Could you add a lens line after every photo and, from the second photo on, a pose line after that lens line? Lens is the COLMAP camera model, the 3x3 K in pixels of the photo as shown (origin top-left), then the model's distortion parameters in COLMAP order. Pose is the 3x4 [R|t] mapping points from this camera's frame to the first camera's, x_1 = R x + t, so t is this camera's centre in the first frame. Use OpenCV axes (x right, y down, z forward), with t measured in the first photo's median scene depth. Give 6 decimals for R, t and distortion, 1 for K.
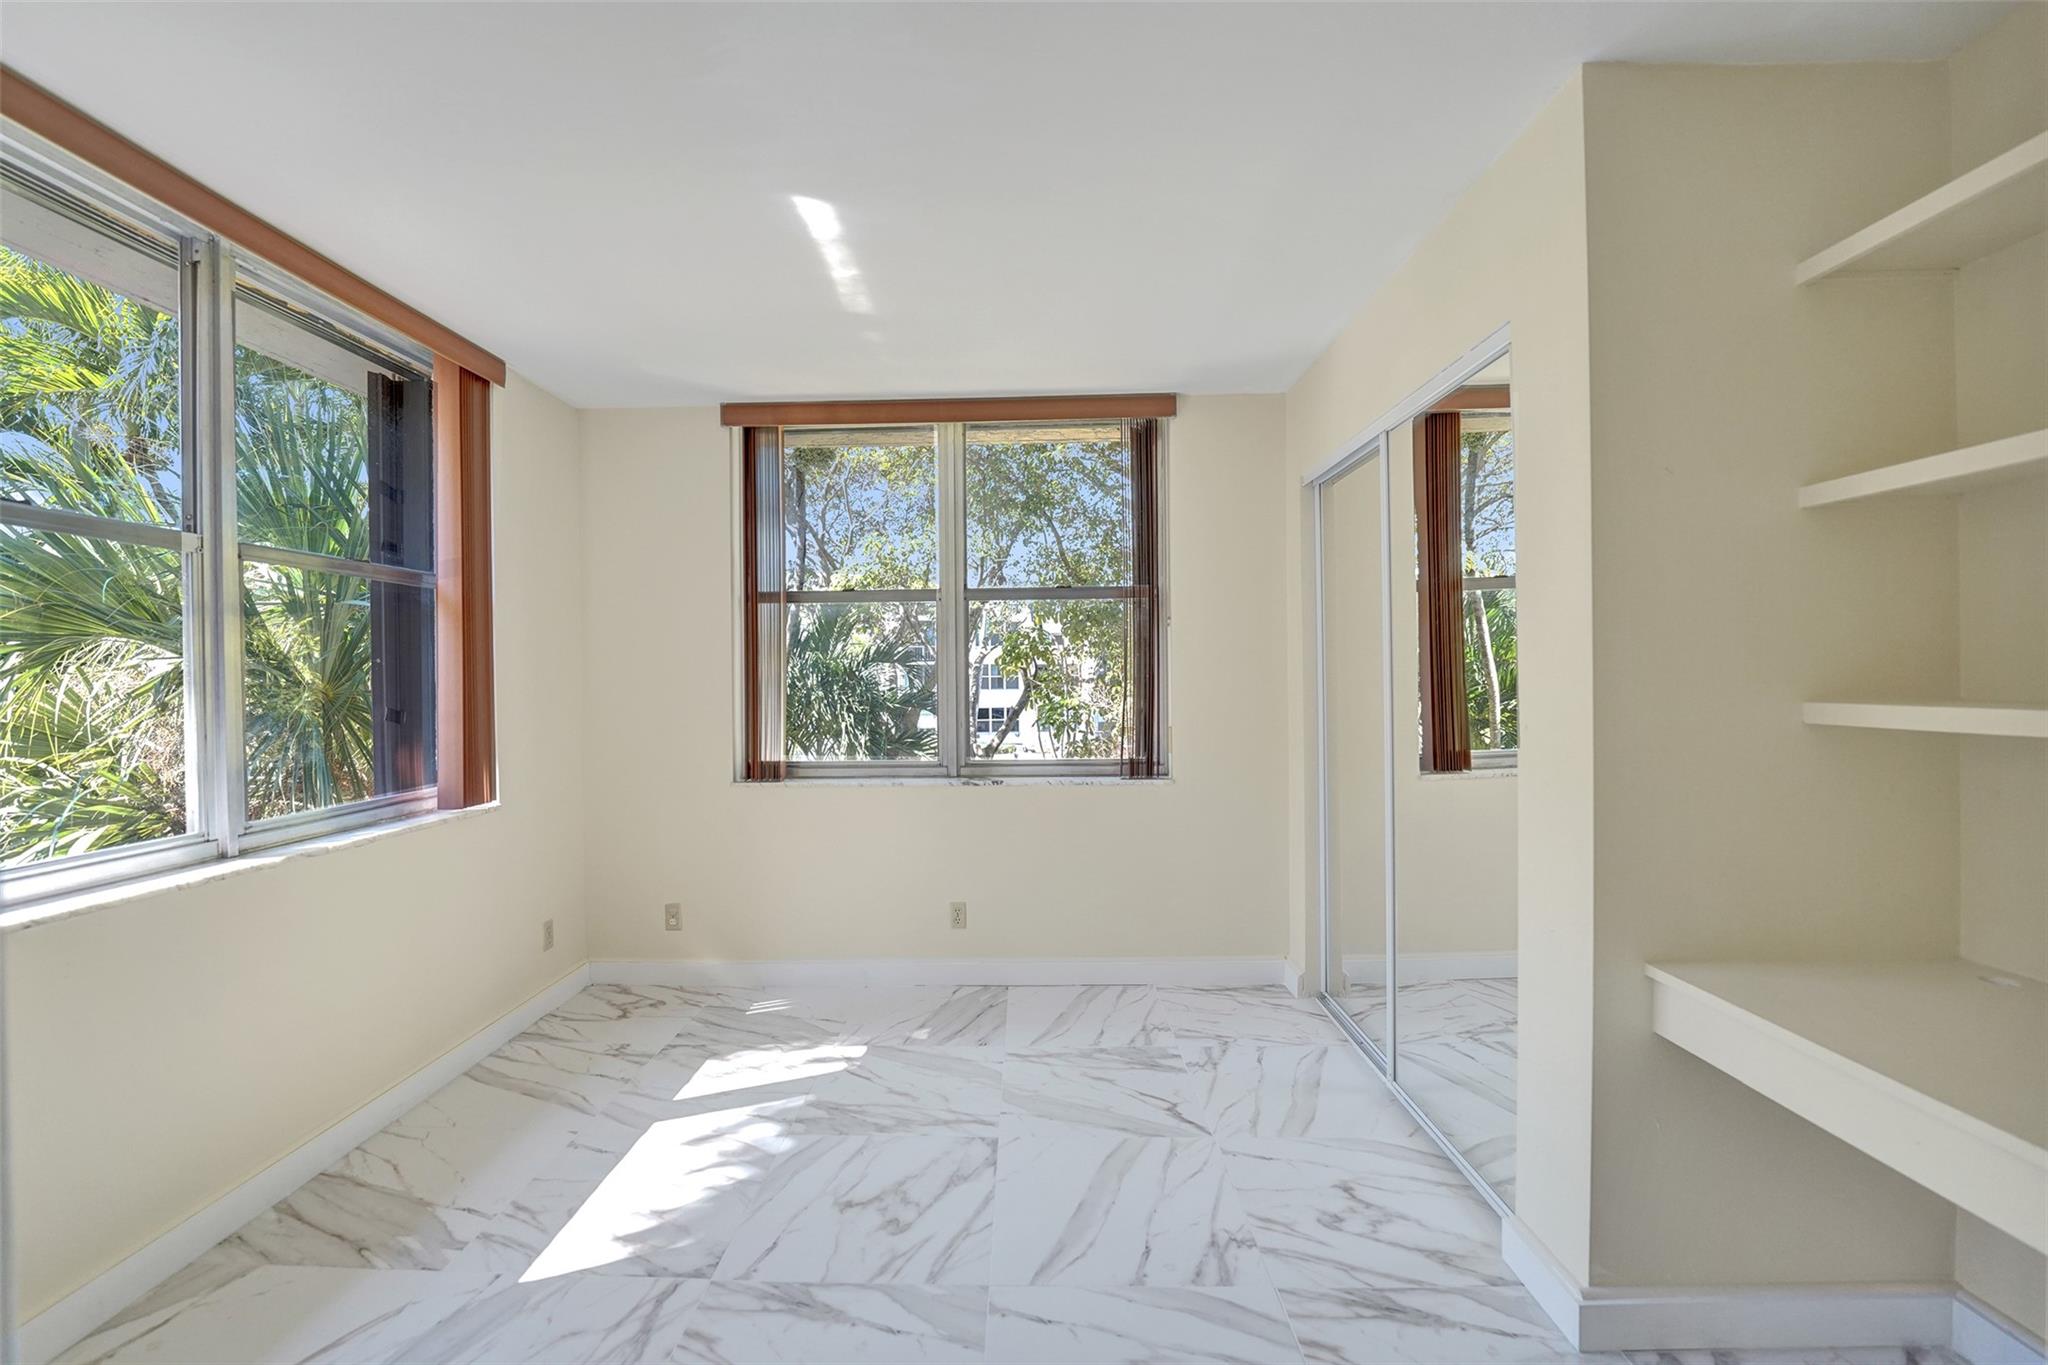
lens RADIAL K [[852.2, 0, 1020.5], [0, 852.2, 681.1], [0, 0, 1]] dist [-0.019551, -0.000102]
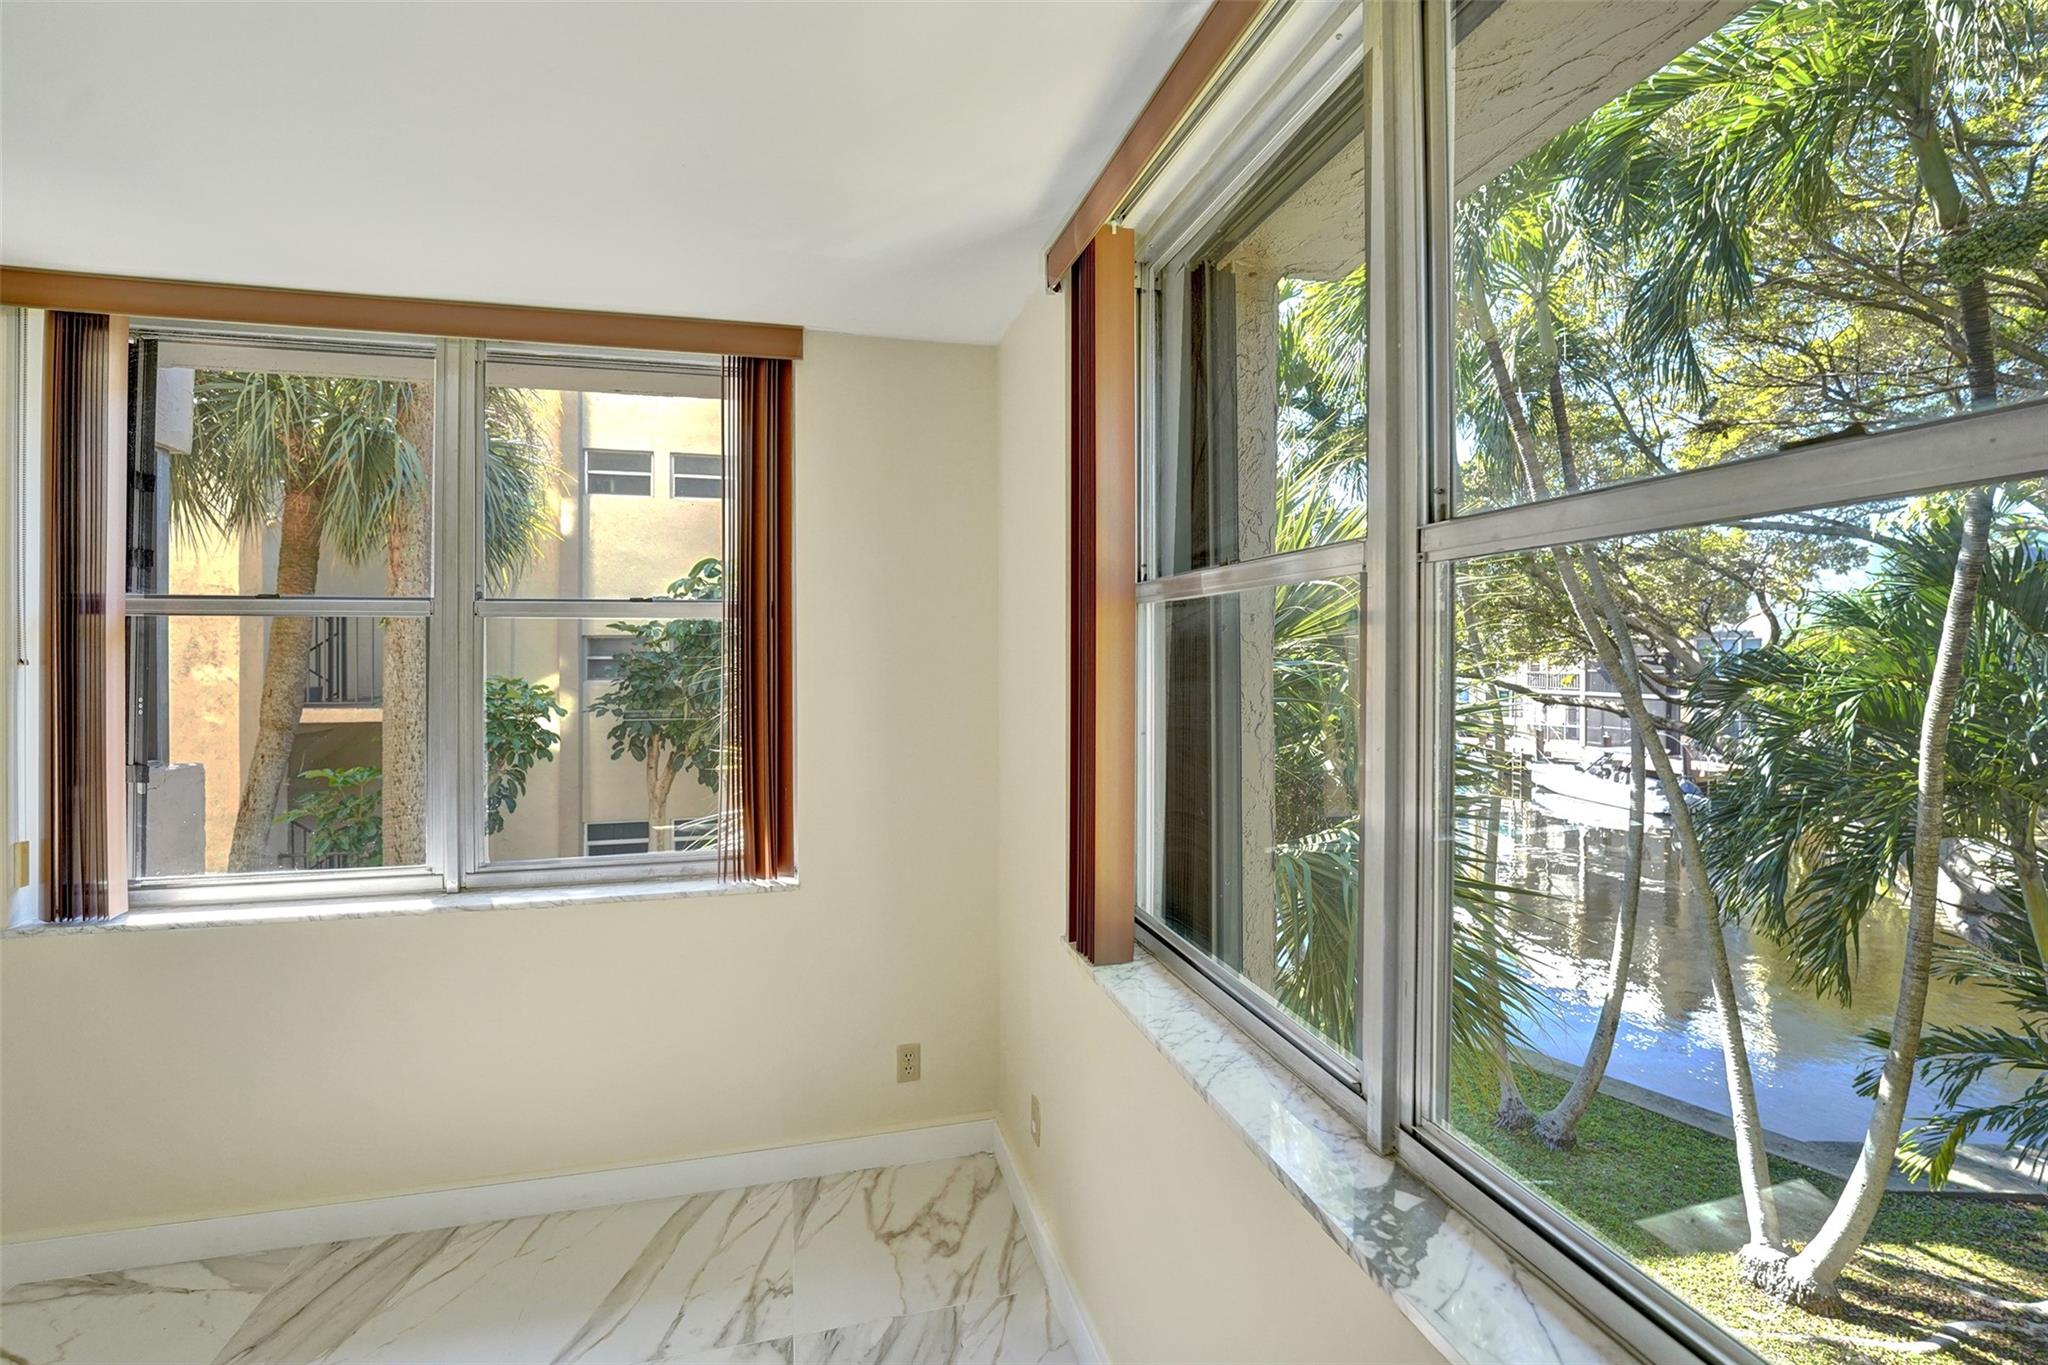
lens RADIAL K [[852.2, 0, 1019.3], [0, 852.2, 661.3], [0, 0, 1]] dist [-0.019551, -0.000102]
pose [[0.268798, 0.011460, -0.963128, 0.217047], [-0.007623, 0.999923, 0.009770, -0.074859], [0.963166, 0.004716, 0.268865, 0.990612]]
